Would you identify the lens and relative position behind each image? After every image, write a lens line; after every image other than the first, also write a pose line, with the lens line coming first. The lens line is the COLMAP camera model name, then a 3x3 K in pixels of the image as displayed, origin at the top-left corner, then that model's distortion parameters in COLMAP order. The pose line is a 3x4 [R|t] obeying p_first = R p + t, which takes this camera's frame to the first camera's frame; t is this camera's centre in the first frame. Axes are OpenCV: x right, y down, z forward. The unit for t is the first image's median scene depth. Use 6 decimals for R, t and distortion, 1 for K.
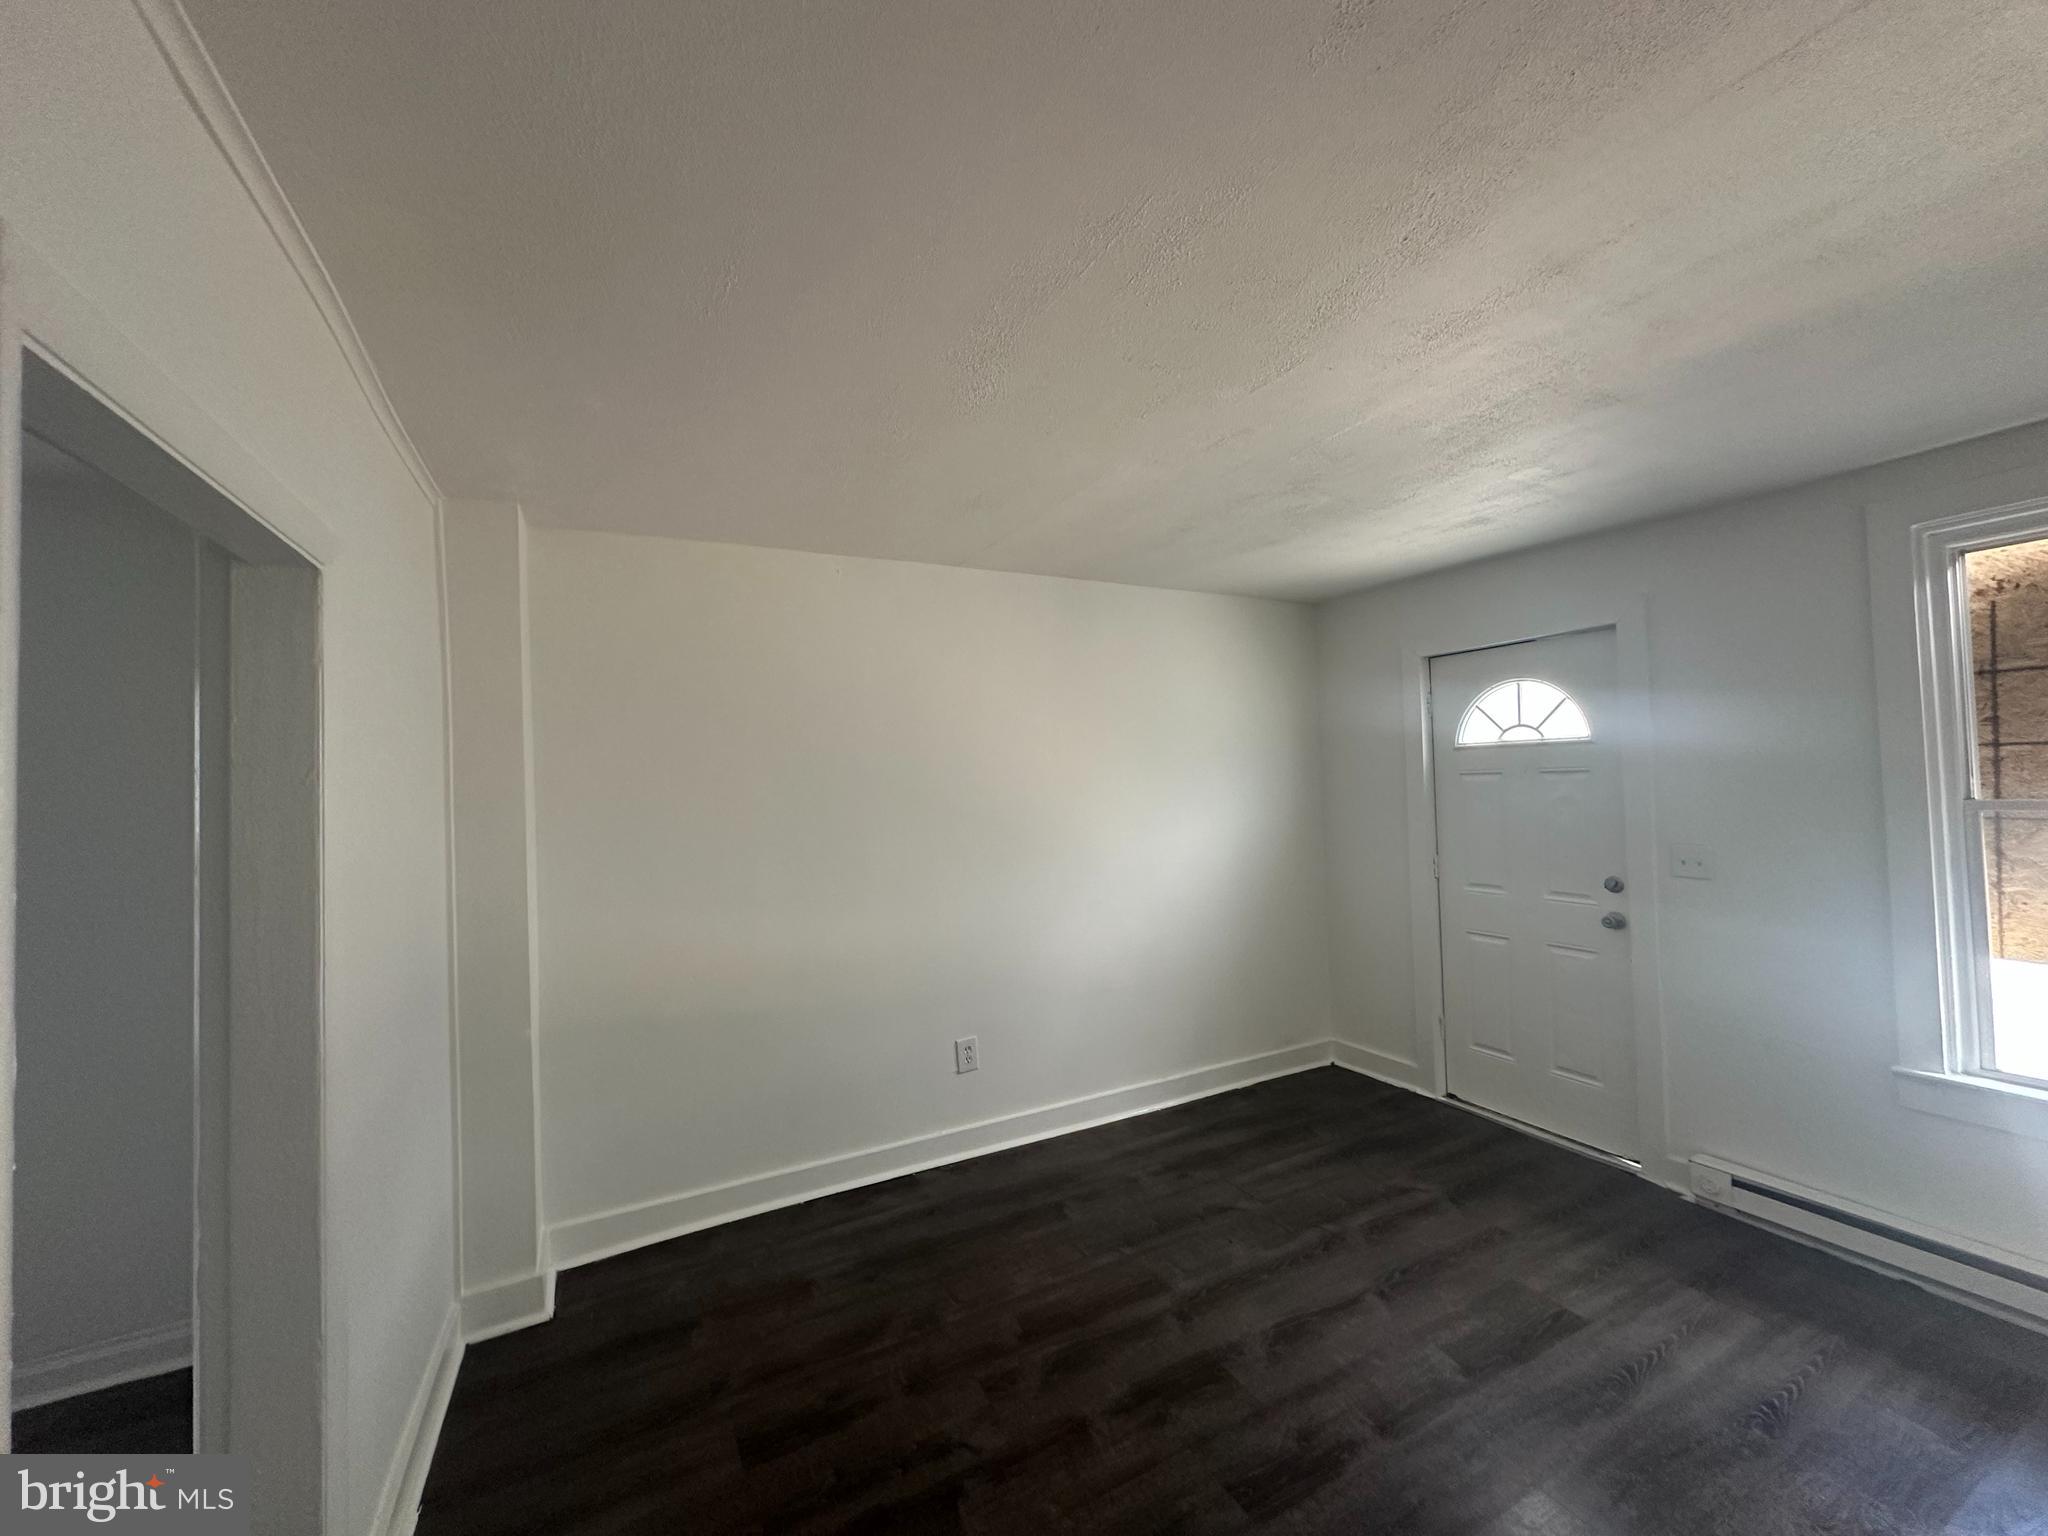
lens RADIAL K [[814.2, 0, 1026.4], [0, 814.2, 764.8], [0, 0, 1]] dist [0.001617, -0.000608]
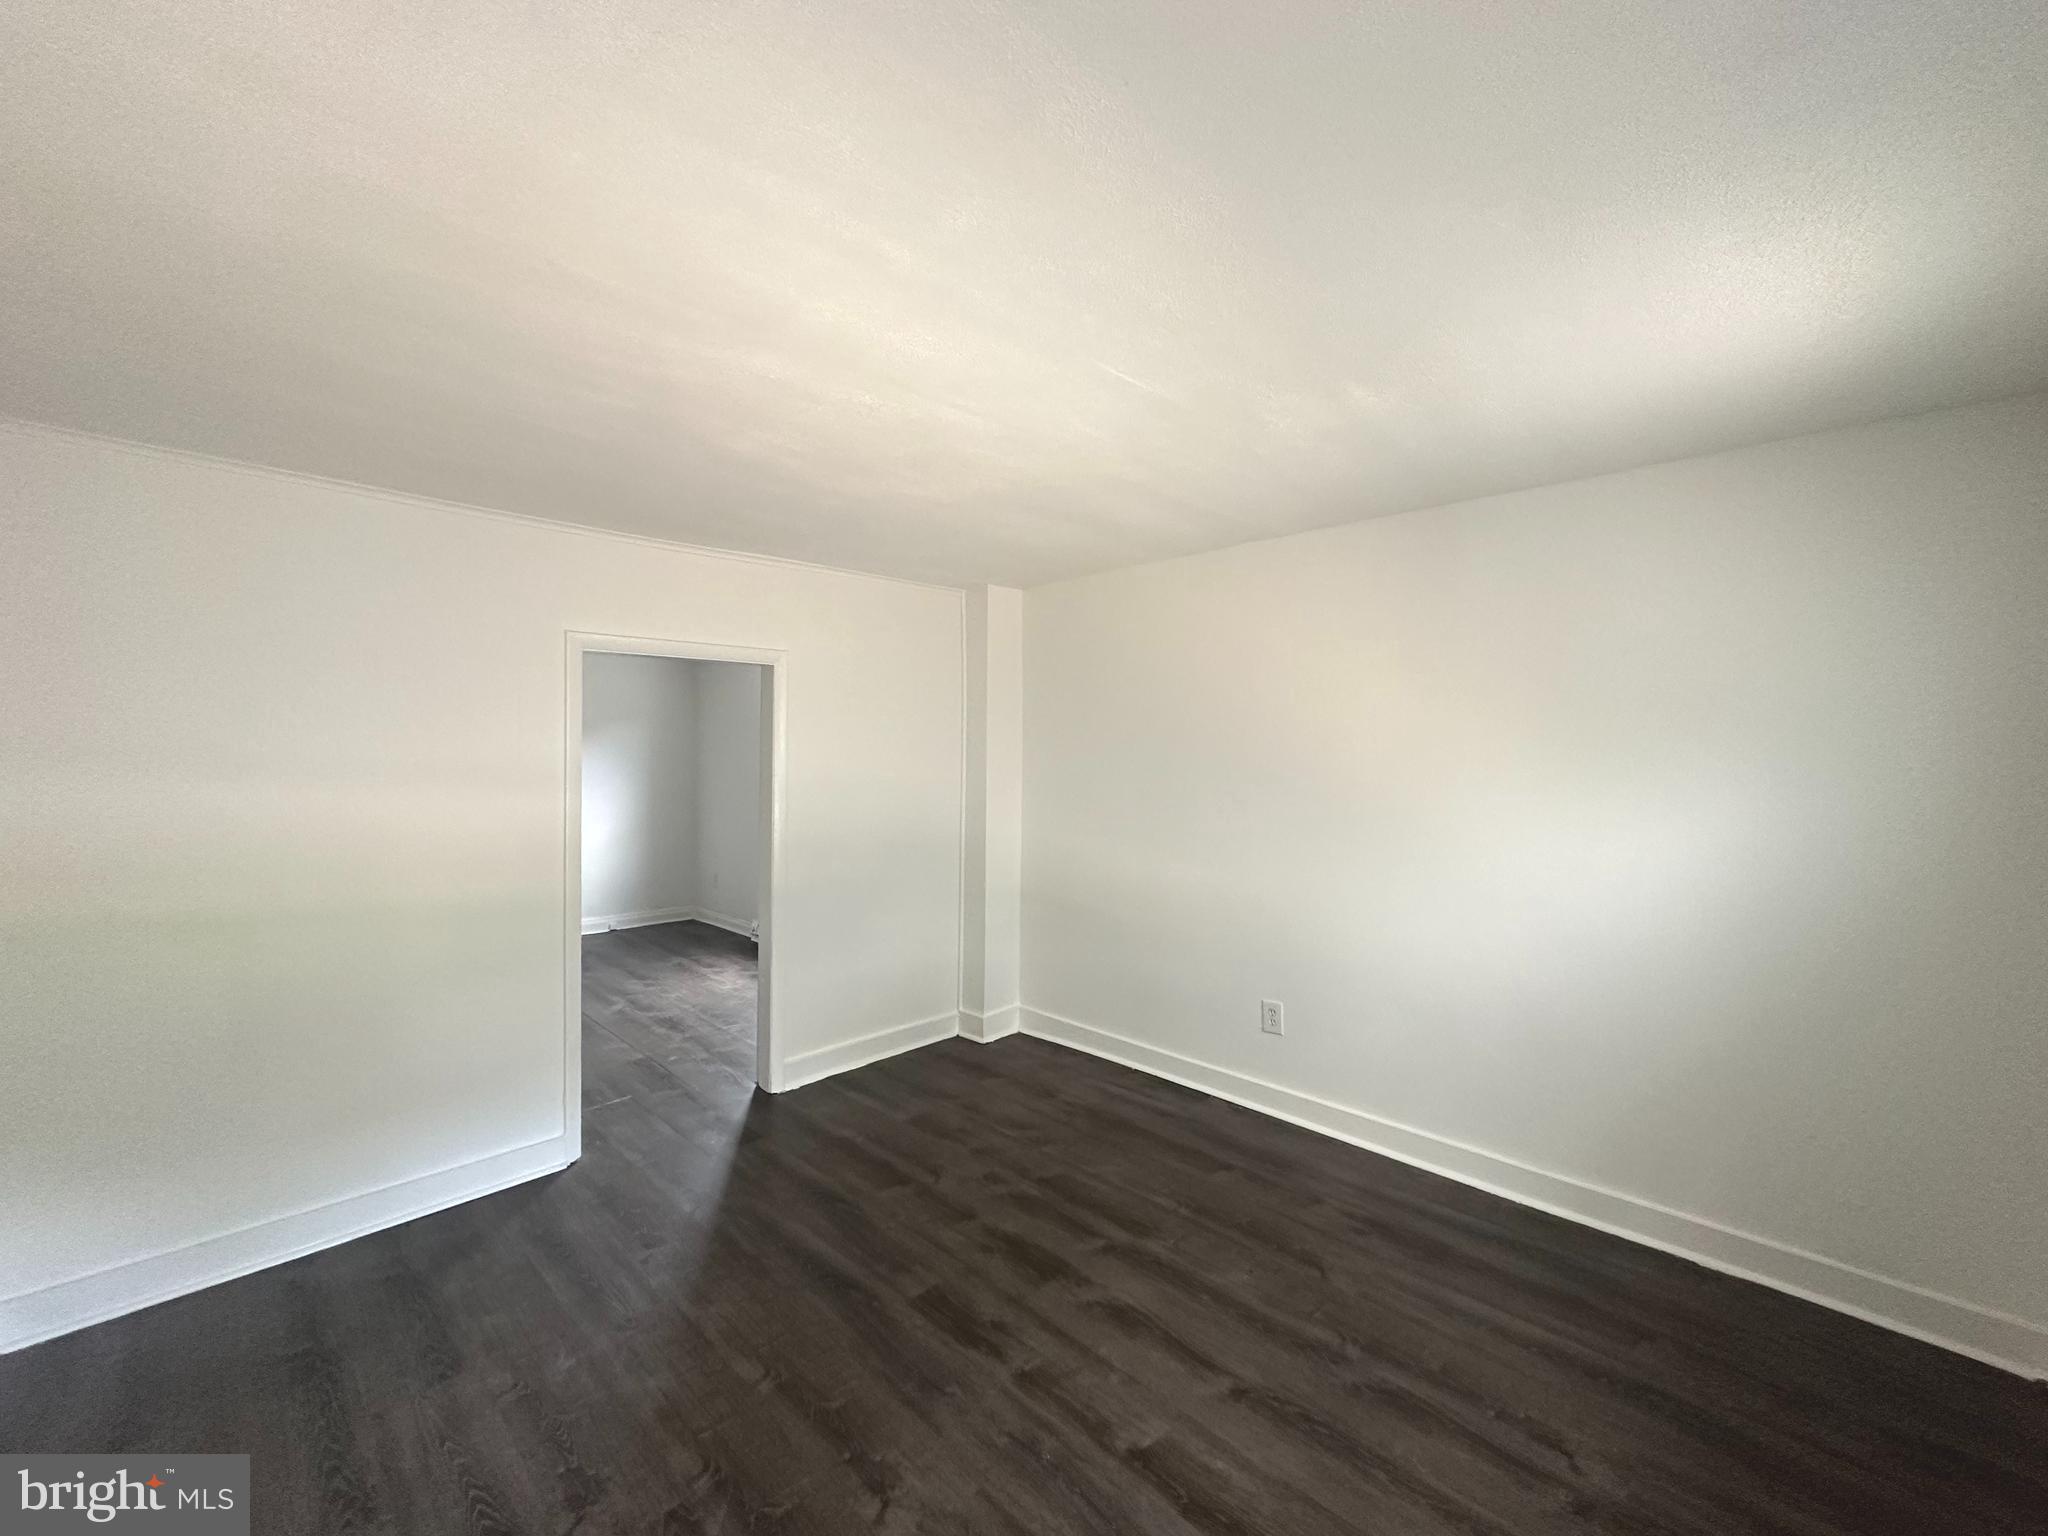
lens RADIAL K [[814.2, 0, 1018.8], [0, 814.2, 761.5], [0, 0, 1]] dist [0.001617, -0.000608]
pose [[0.292074, 0.041671, -0.955487, 0.958663], [0.014208, 0.998751, 0.047901, -0.026390], [0.956290, -0.027567, 0.291117, 0.475087]]
